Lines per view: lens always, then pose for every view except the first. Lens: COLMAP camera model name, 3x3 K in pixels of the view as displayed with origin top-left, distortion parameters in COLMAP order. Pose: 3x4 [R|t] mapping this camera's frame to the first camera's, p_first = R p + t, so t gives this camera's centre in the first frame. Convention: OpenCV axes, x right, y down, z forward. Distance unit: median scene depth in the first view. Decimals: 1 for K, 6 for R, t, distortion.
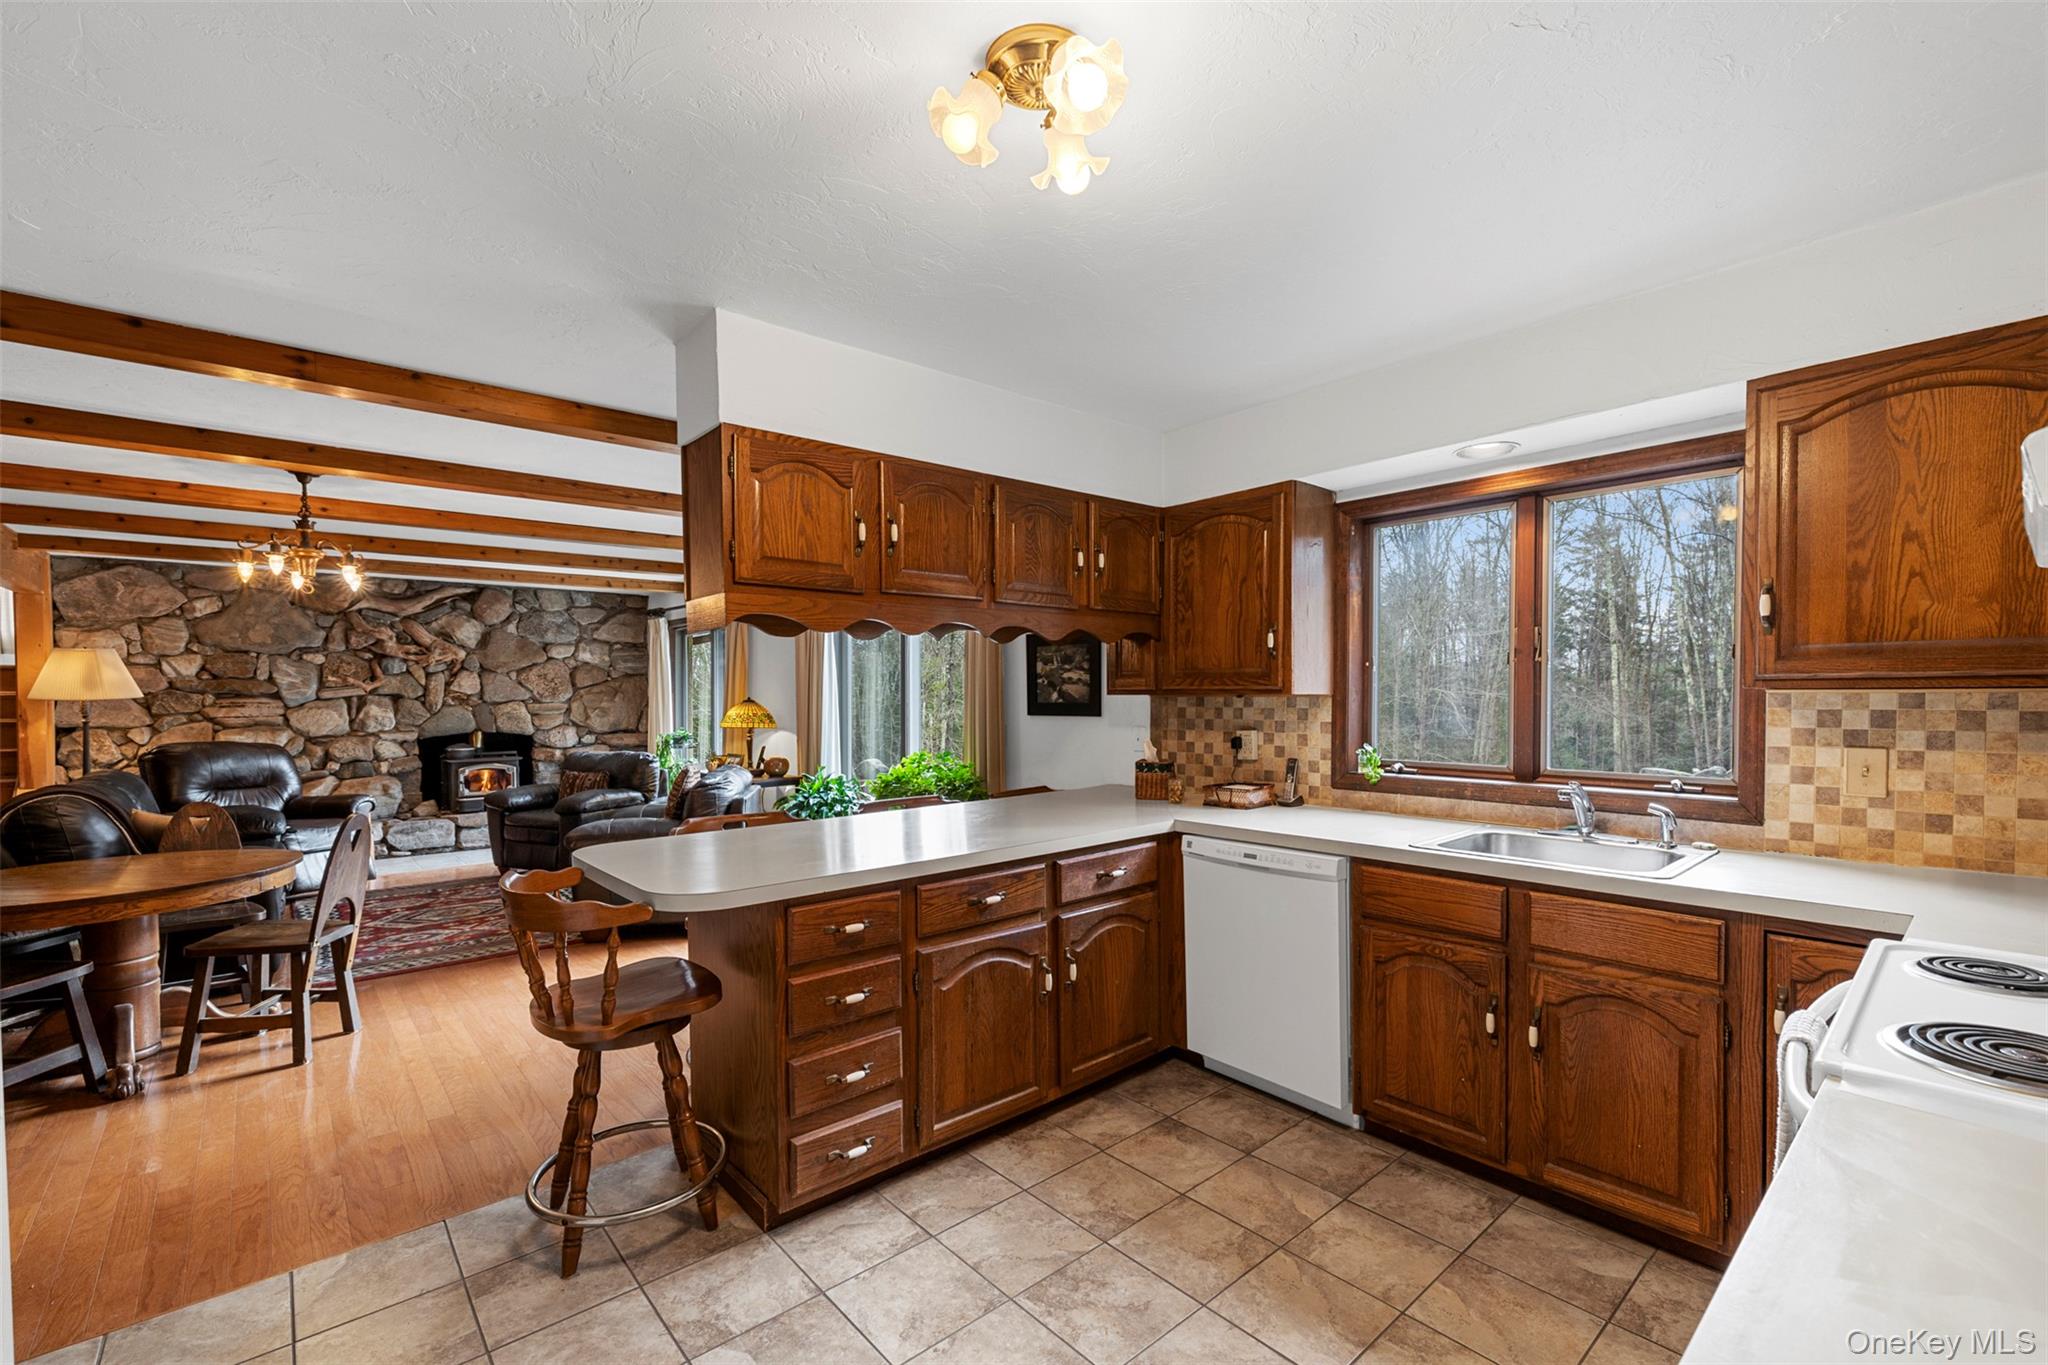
lens RADIAL K [[878.3, 0, 1027.9], [0, 878.3, 715.2], [0, 0, 1]] dist [0.002504, -0.000370]
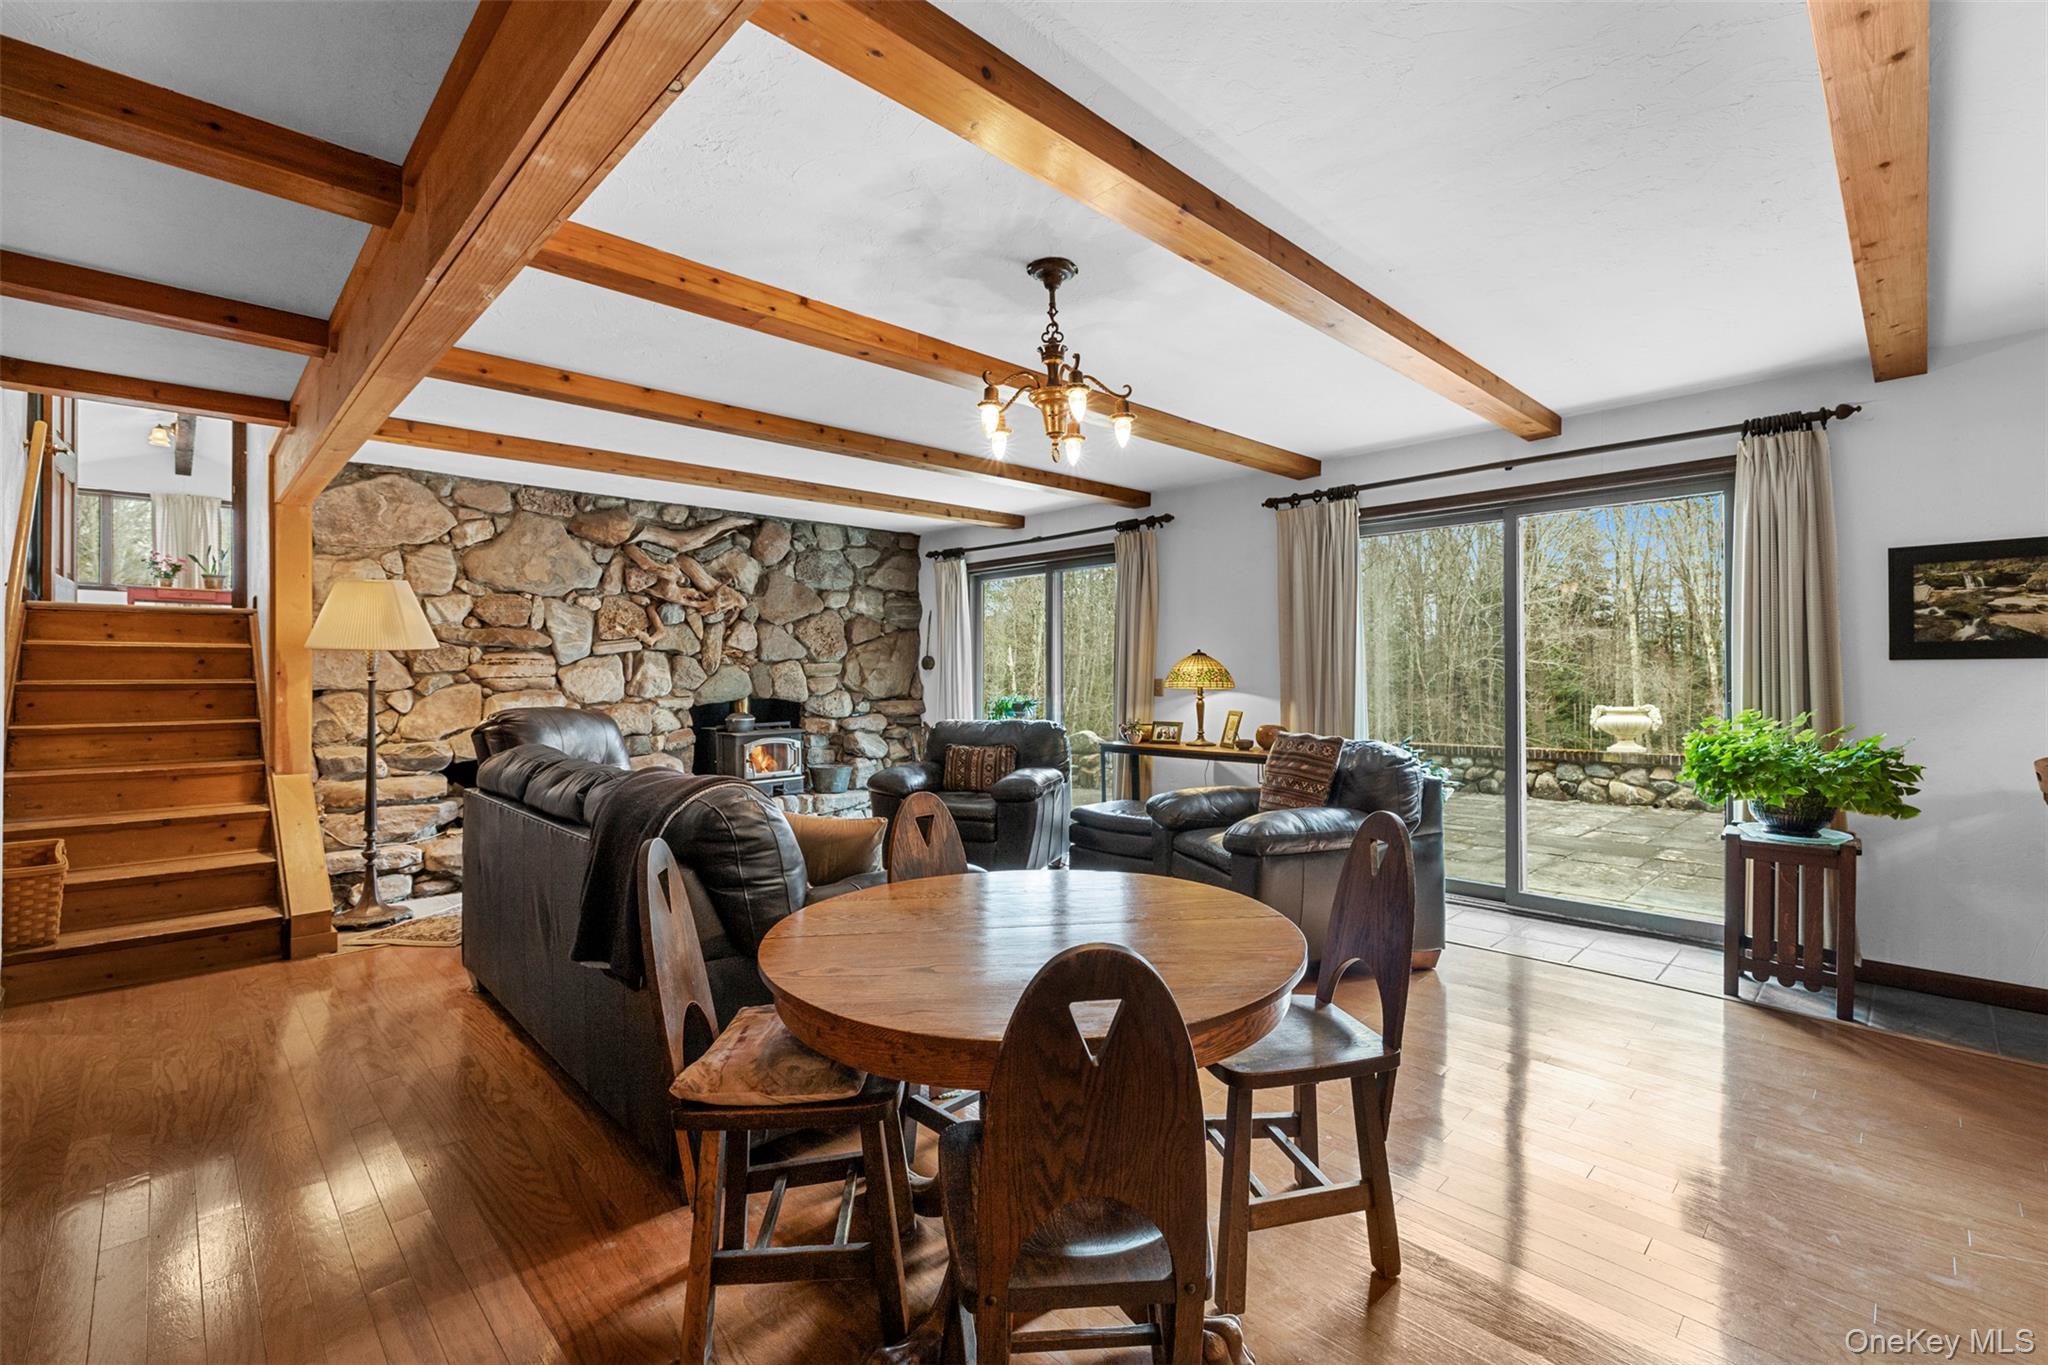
lens RADIAL K [[878.3, 0, 1017.3], [0, 878.3, 665.6], [0, 0, 1]] dist [0.002504, -0.000370]
pose [[0.998782, -0.002064, 0.049293, -0.470741], [0.003417, 0.999619, -0.027383, 0.013518], [-0.049217, 0.027518, 0.998409, 0.204634]]
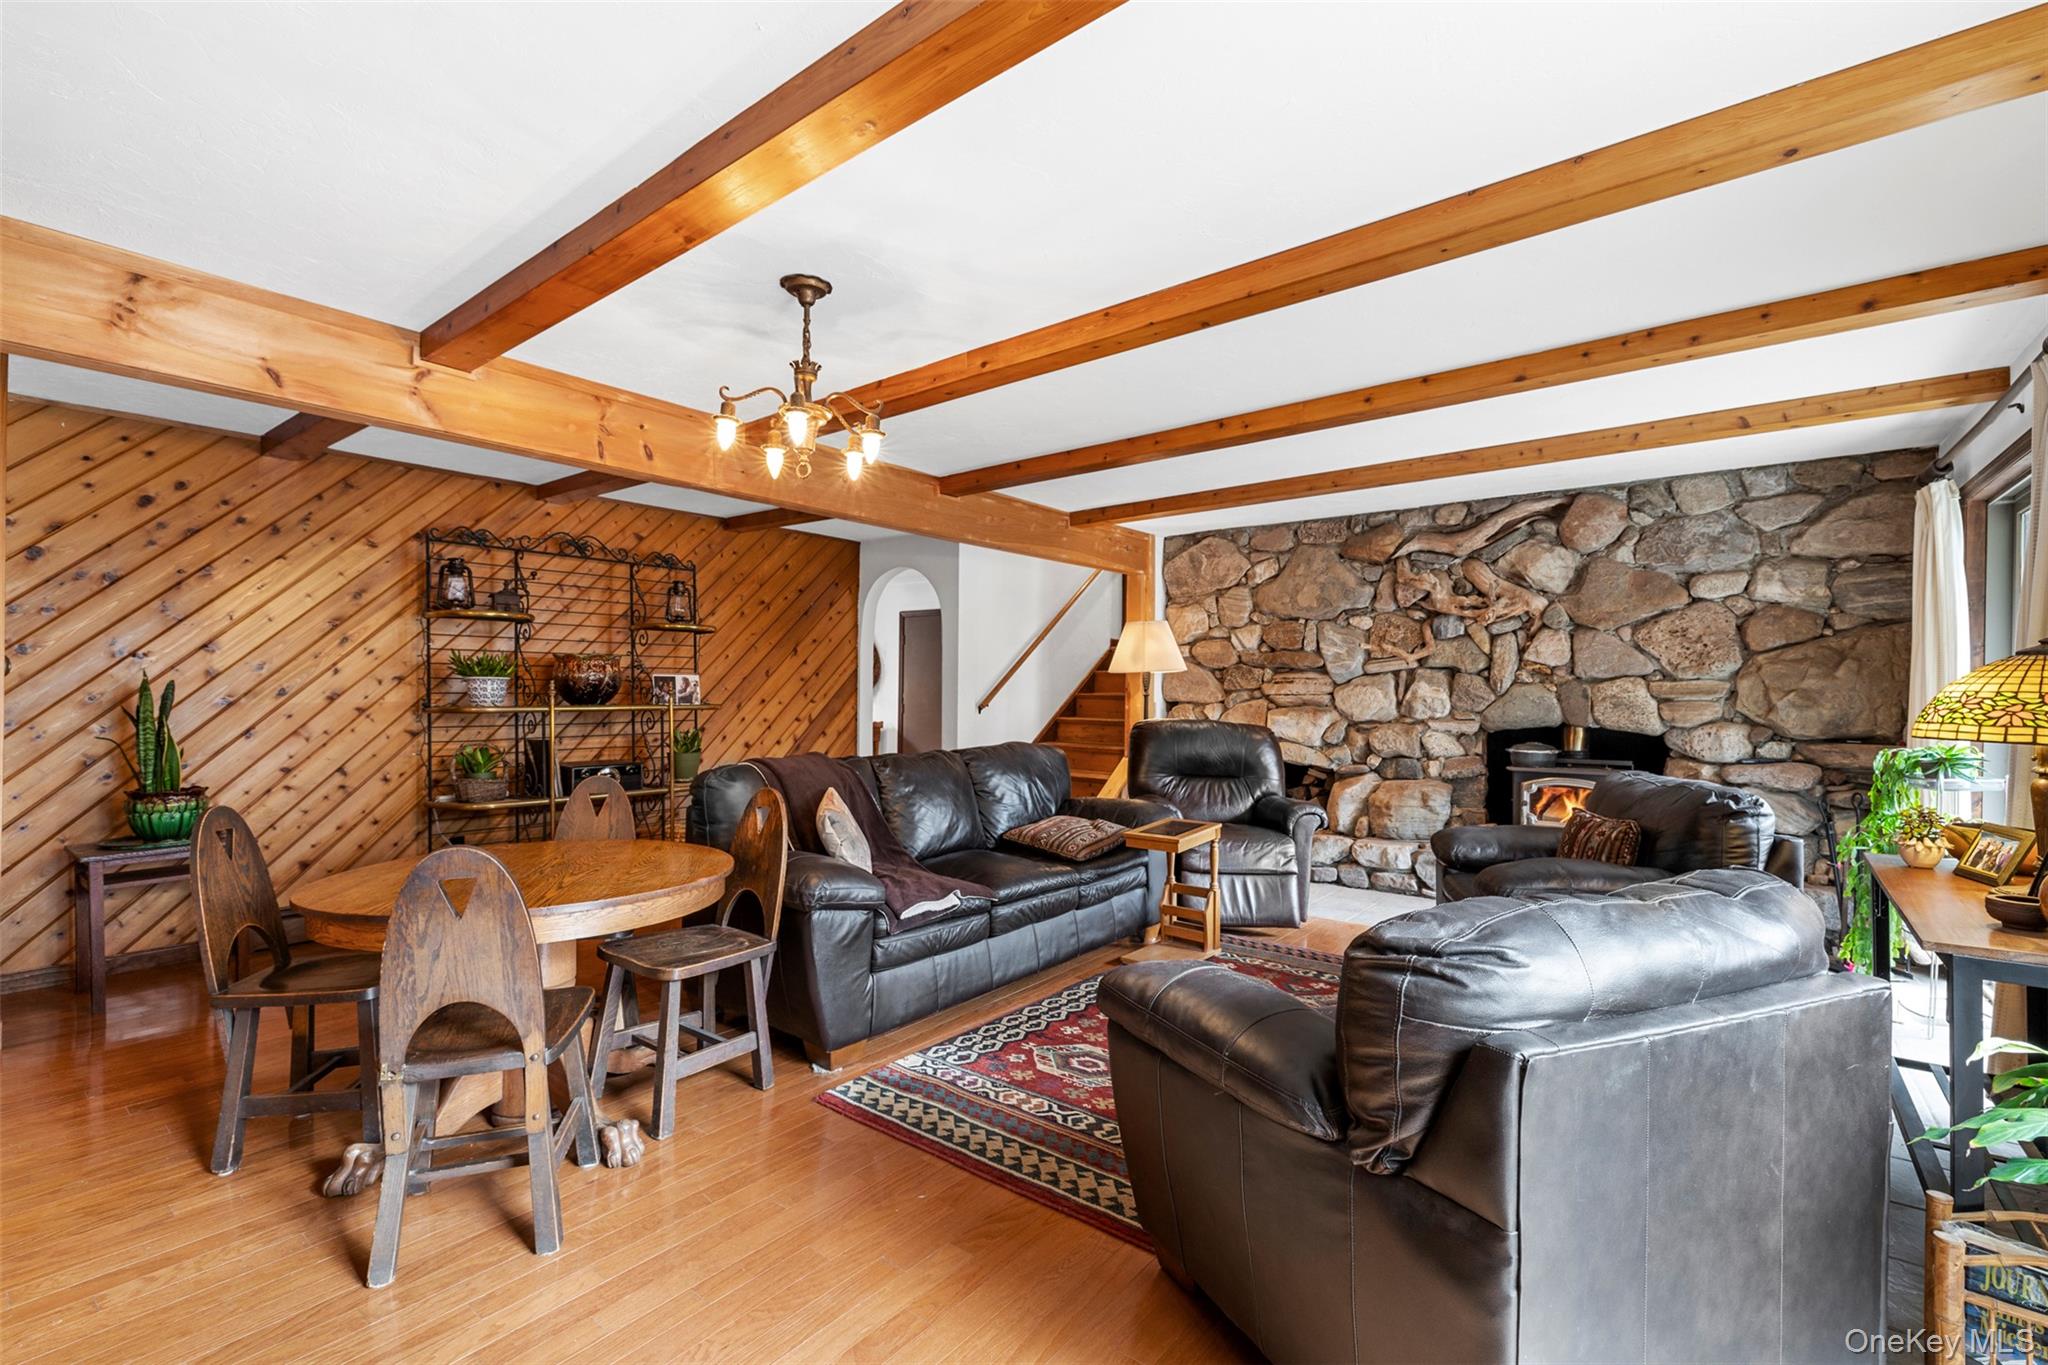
lens RADIAL K [[878.3, 0, 1042.9], [0, 878.3, 692.9], [0, 0, 1]] dist [0.002504, -0.000370]
pose [[0.193472, 0.007597, -0.981076, -0.090069], [-0.027881, 0.999609, 0.002242, 0.004958], [0.980710, 0.026920, 0.193608, 0.566740]]
